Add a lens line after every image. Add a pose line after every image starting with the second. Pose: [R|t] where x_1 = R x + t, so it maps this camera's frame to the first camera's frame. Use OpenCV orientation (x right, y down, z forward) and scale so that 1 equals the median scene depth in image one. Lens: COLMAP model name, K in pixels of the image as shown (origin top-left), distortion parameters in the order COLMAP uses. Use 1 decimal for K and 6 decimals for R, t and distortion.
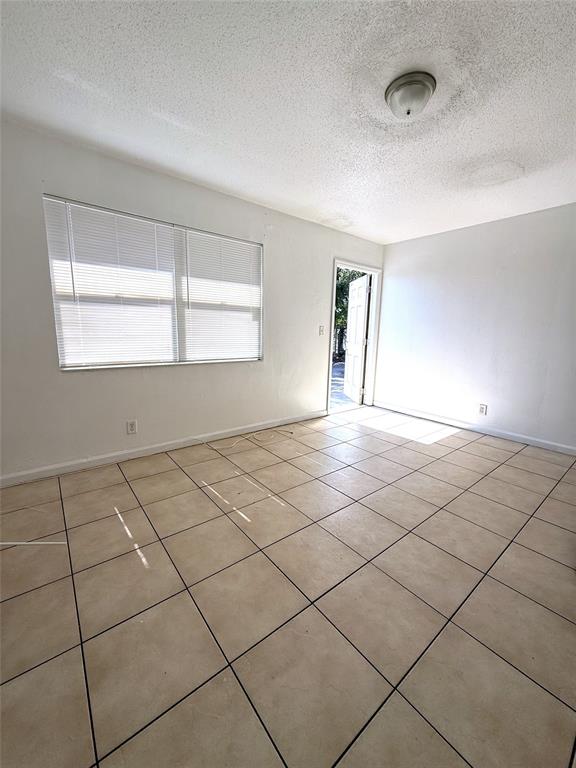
lens RADIAL K [[306.1, 0, 289.1], [0, 306.1, 384.8], [0, 0, 1]] dist [0.000836, 0.000133]
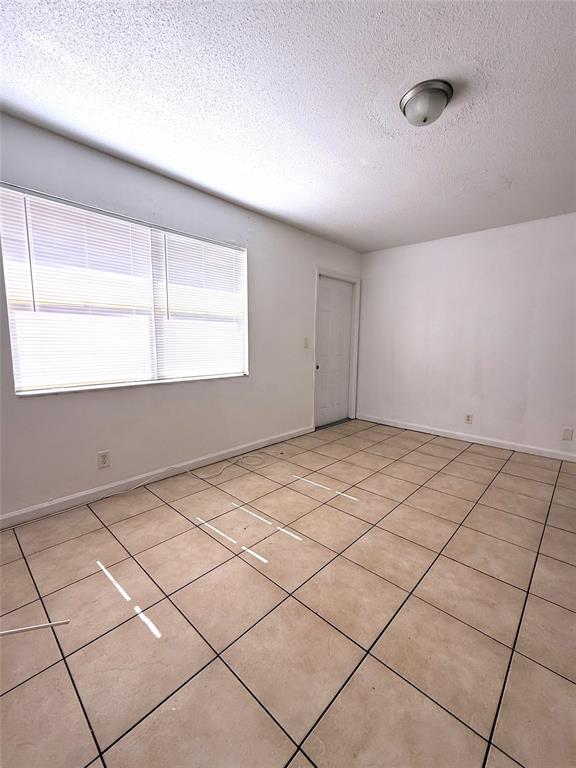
lens RADIAL K [[323.7, 0, 286.3], [0, 323.7, 385.5], [0, 0, 1]] dist [0.000516, 0.000131]
pose [[0.989582, -0.032687, 0.140210, -0.160263], [0.038170, 0.998601, -0.036596, -0.014236], [-0.138818, 0.041566, 0.989445, 0.052136]]
